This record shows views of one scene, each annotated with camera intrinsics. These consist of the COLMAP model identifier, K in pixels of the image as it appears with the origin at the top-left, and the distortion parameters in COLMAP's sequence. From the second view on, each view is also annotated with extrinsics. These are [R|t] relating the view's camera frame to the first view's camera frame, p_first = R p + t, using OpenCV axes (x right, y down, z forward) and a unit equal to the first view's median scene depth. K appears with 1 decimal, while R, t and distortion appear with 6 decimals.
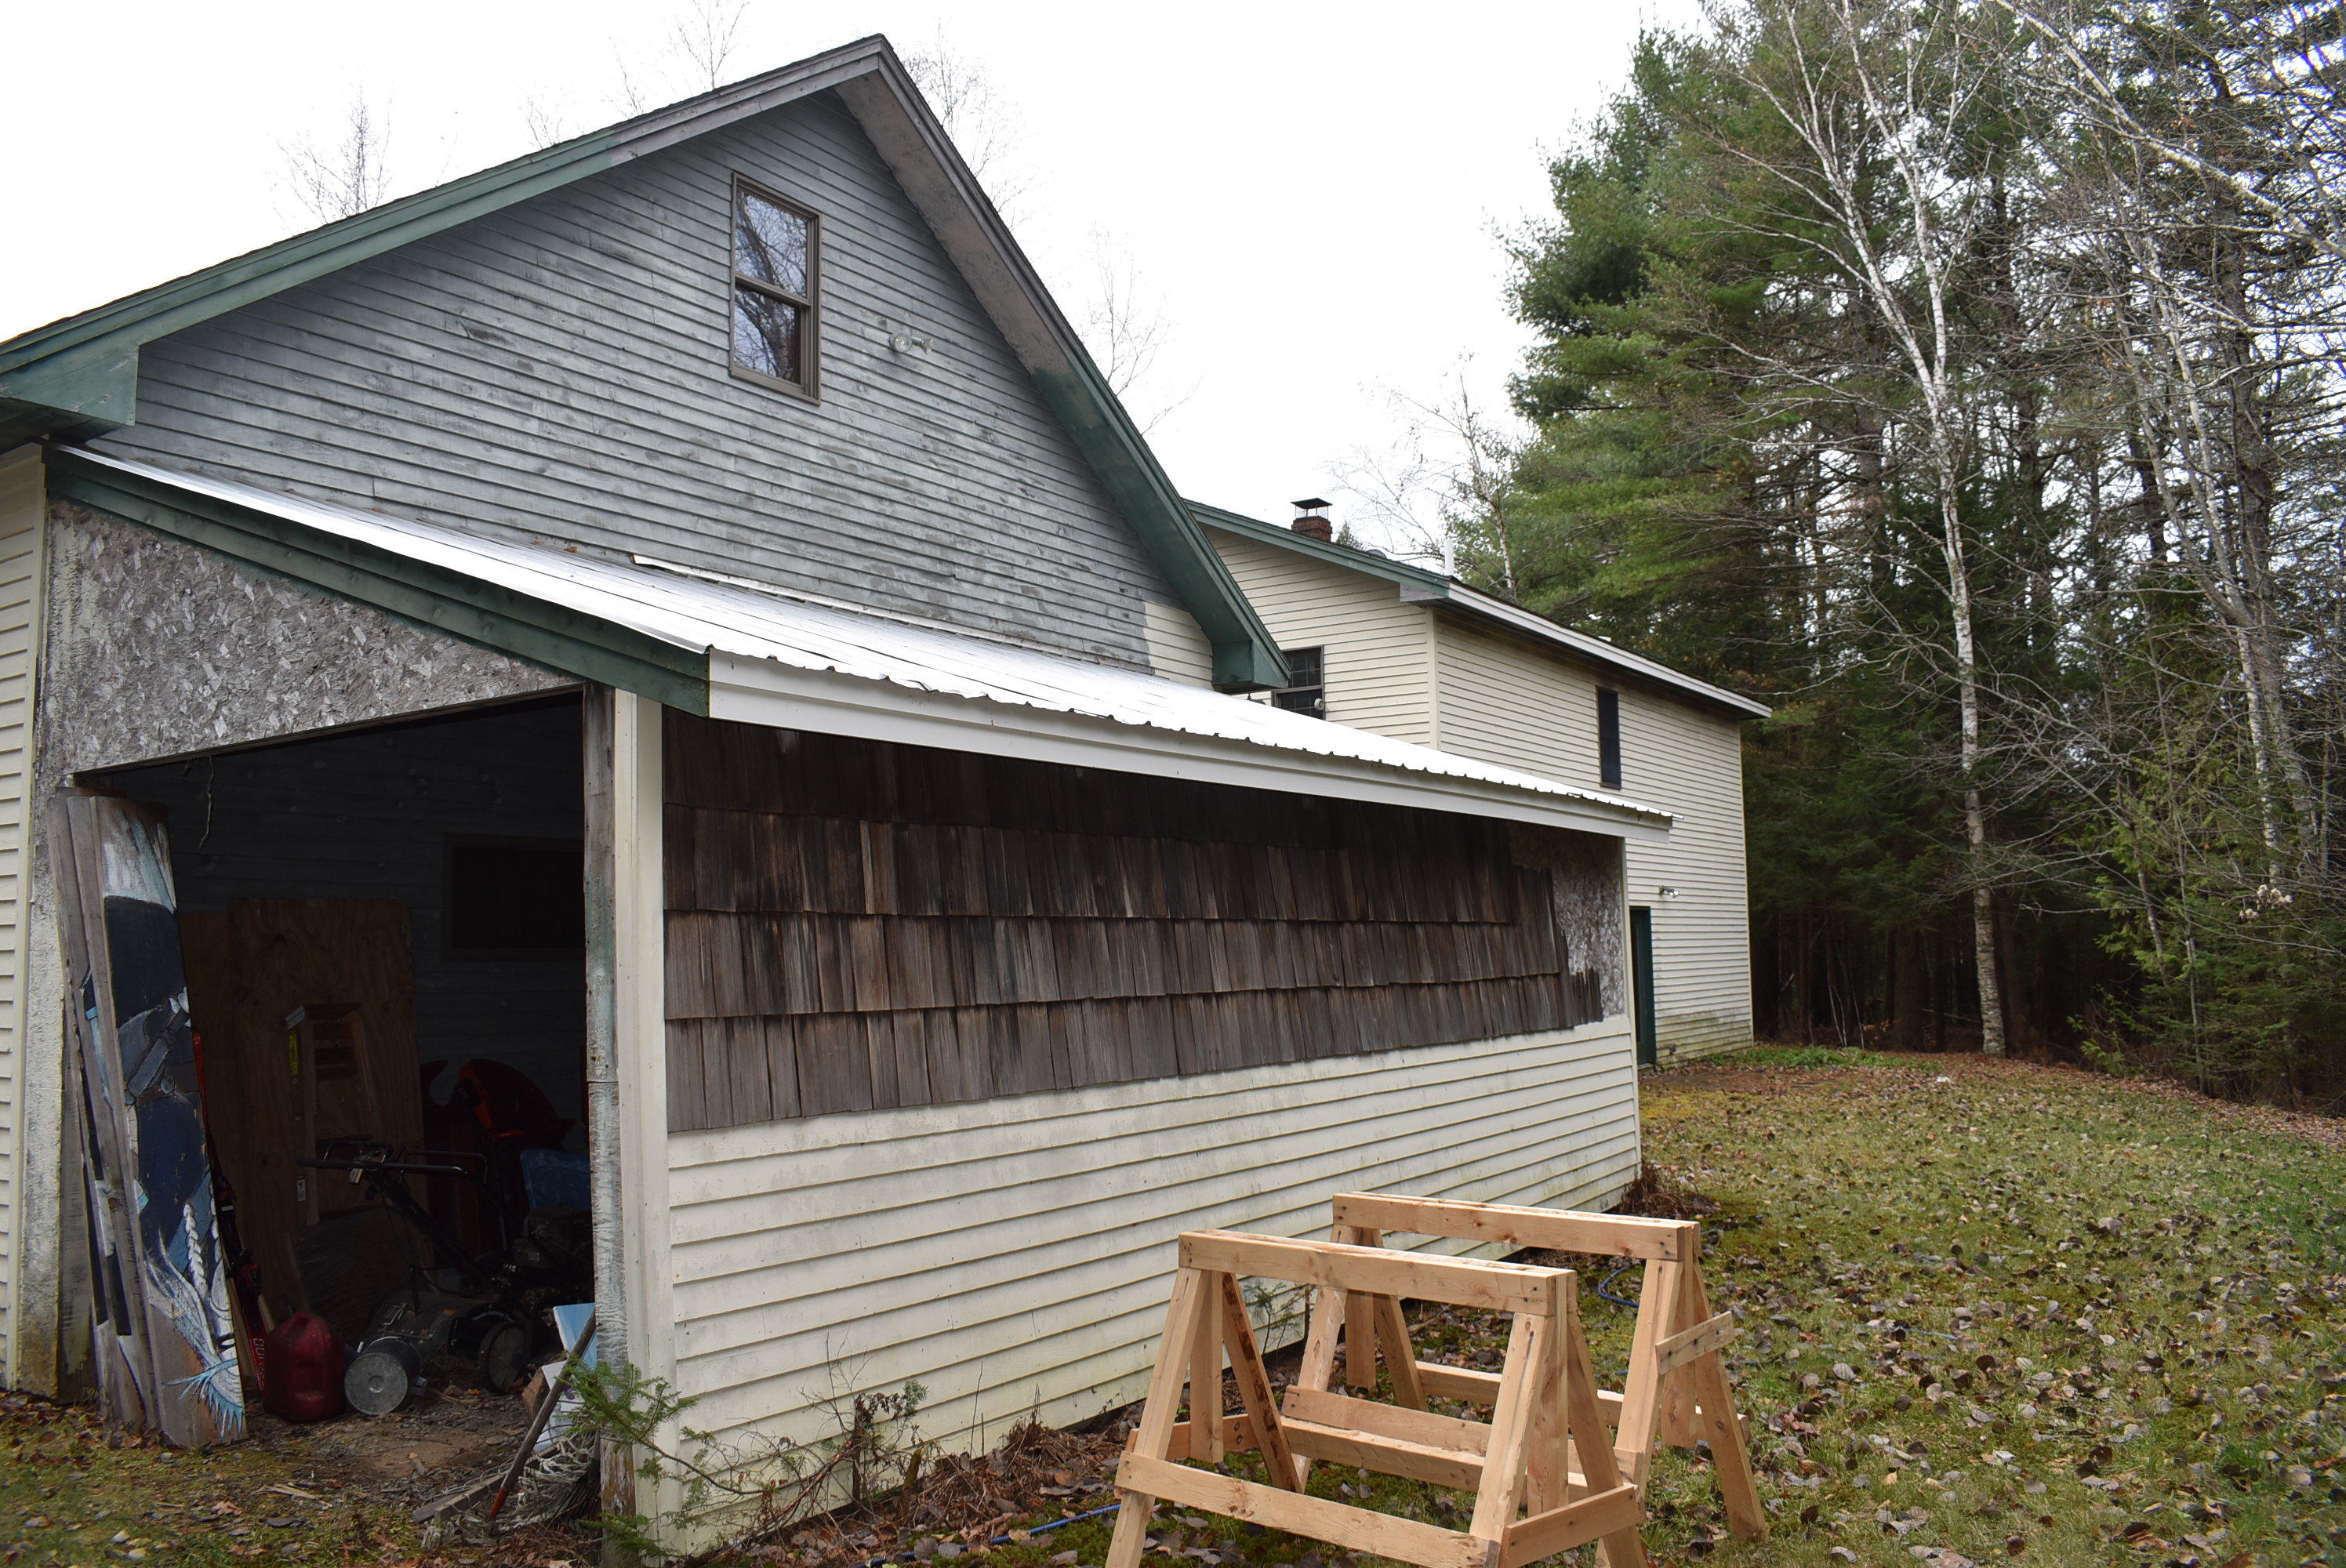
lens RADIAL K [[1822.4, 0, 1168.8], [0, 1822.4, 783.4], [0, 0, 1]] dist [-0.092837, 0.015467]
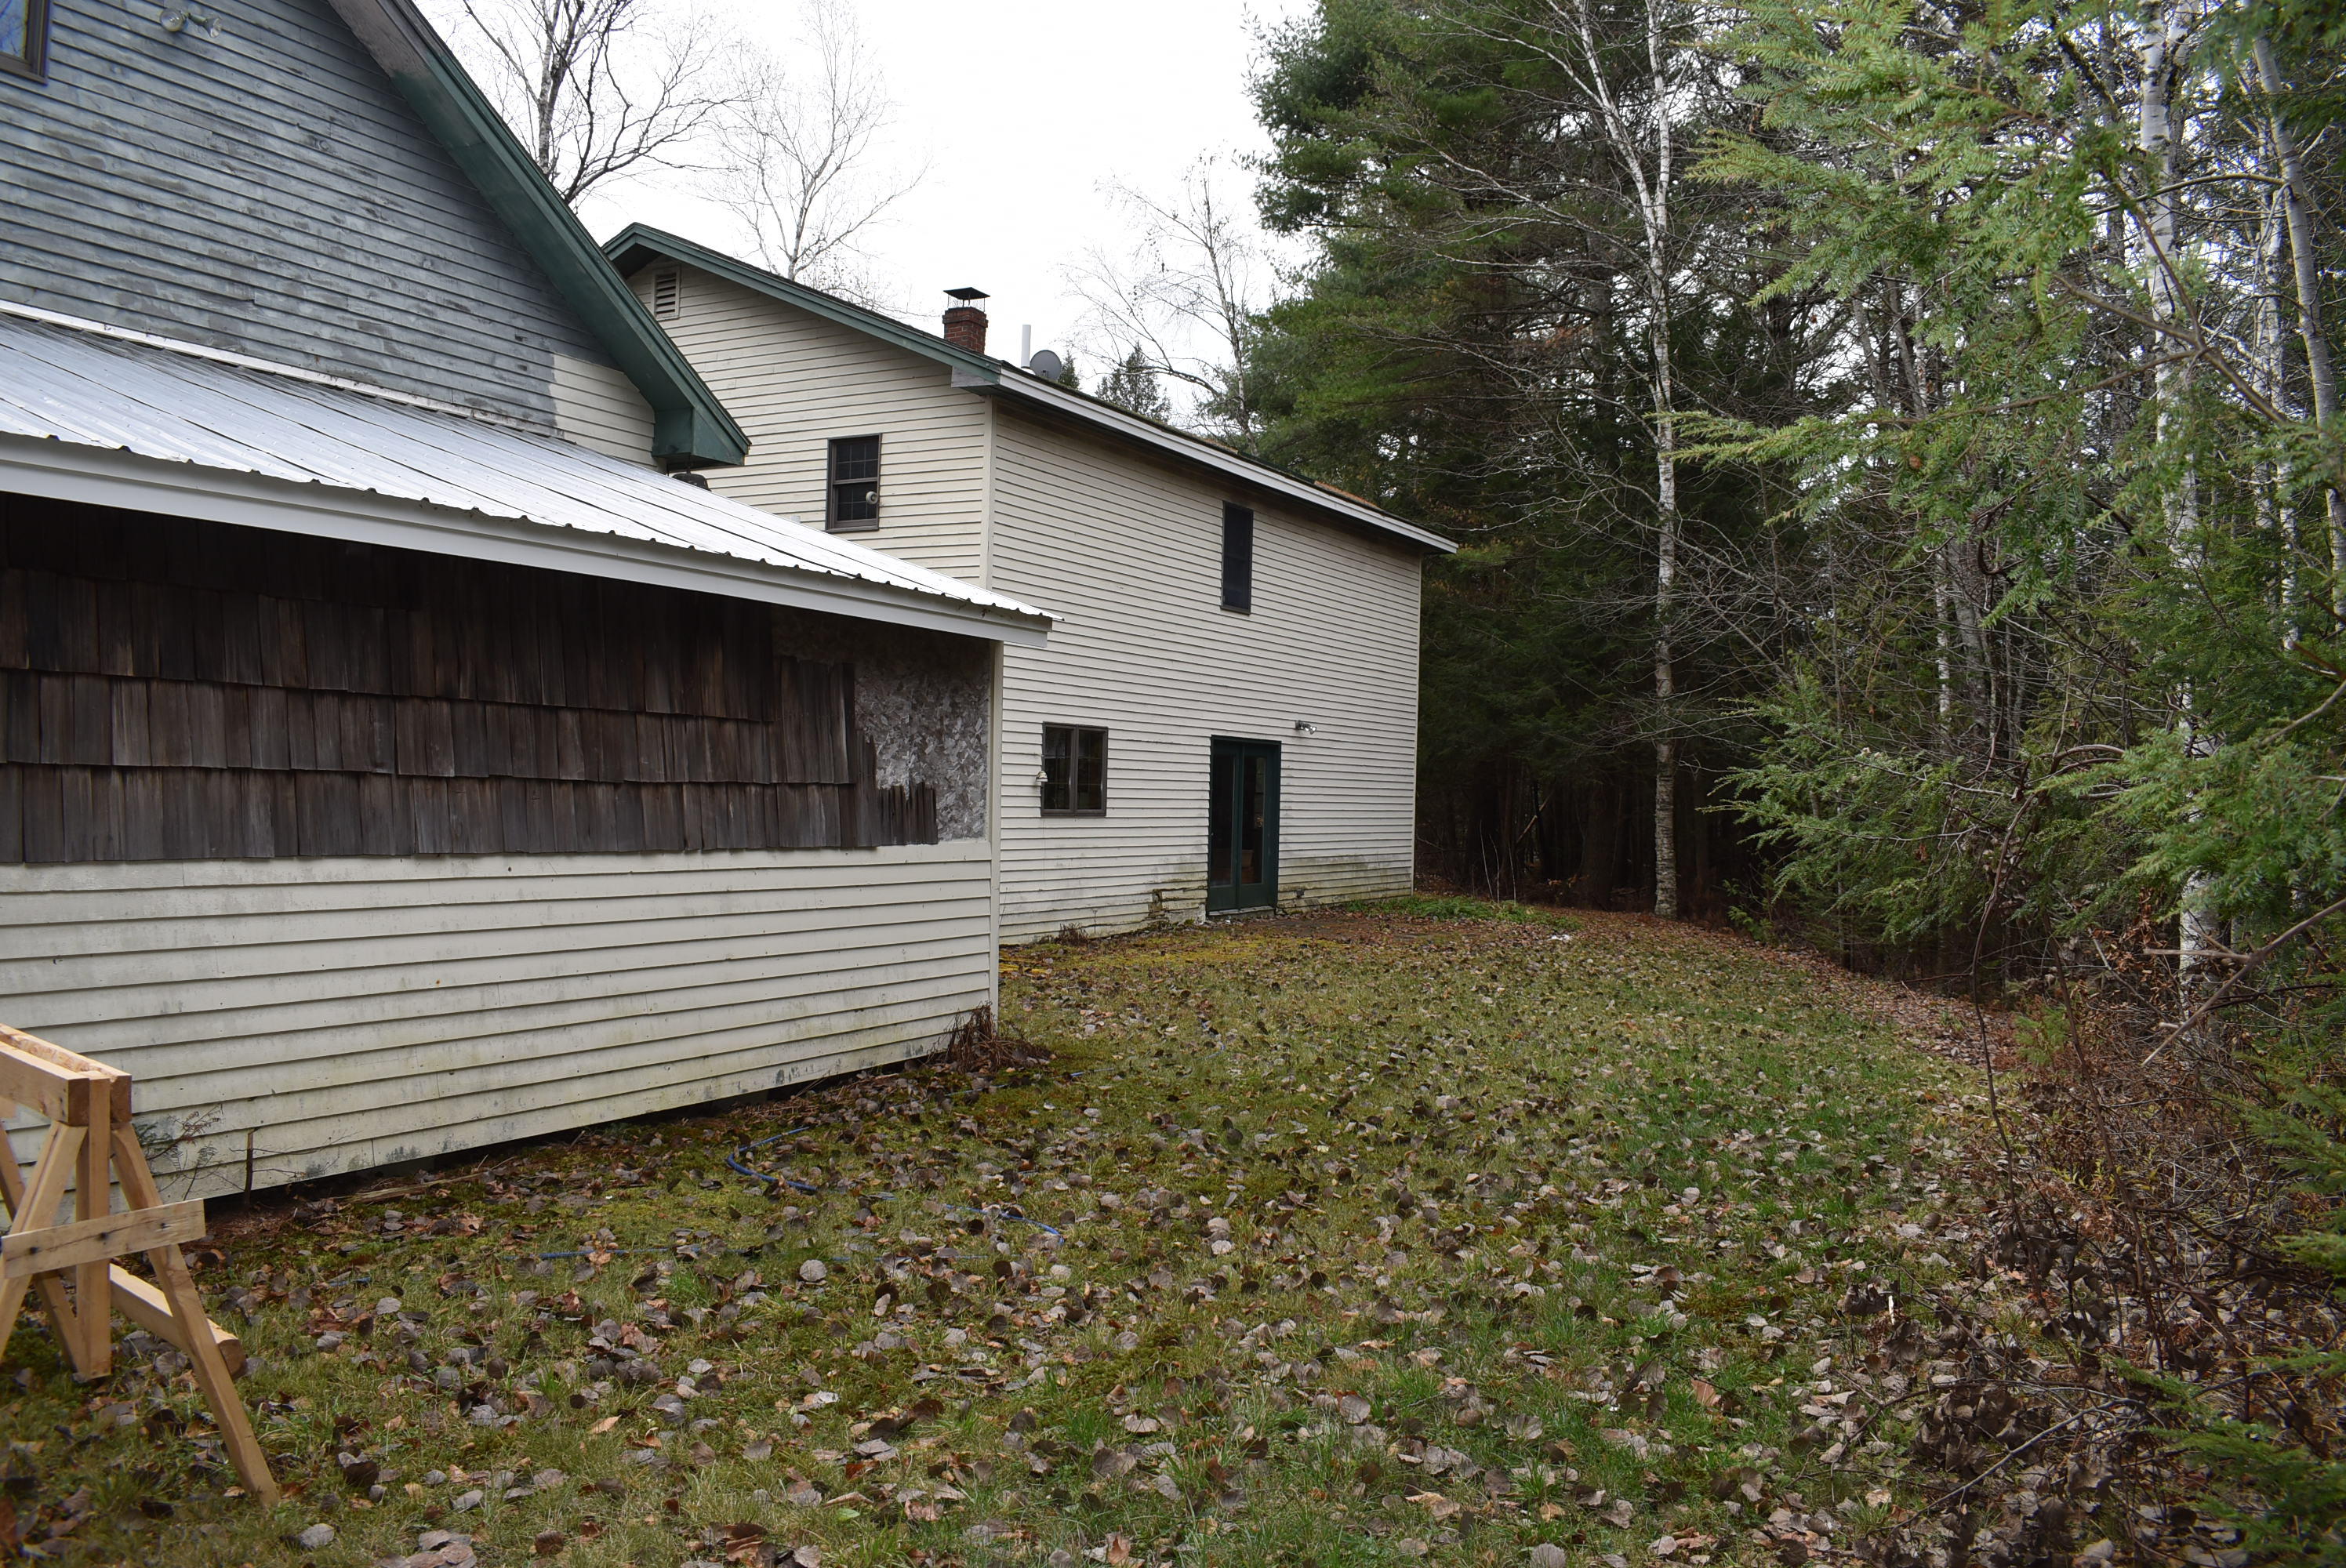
lens RADIAL K [[1822.4, 0, 1177.2], [0, 1822.4, 776.4], [0, 0, 1]] dist [-0.092837, 0.015467]
pose [[0.995868, 0.046106, 0.078237, 0.255952], [-0.052683, 0.995055, 0.084198, 0.016570], [-0.073968, -0.087972, 0.993373, 0.106695]]
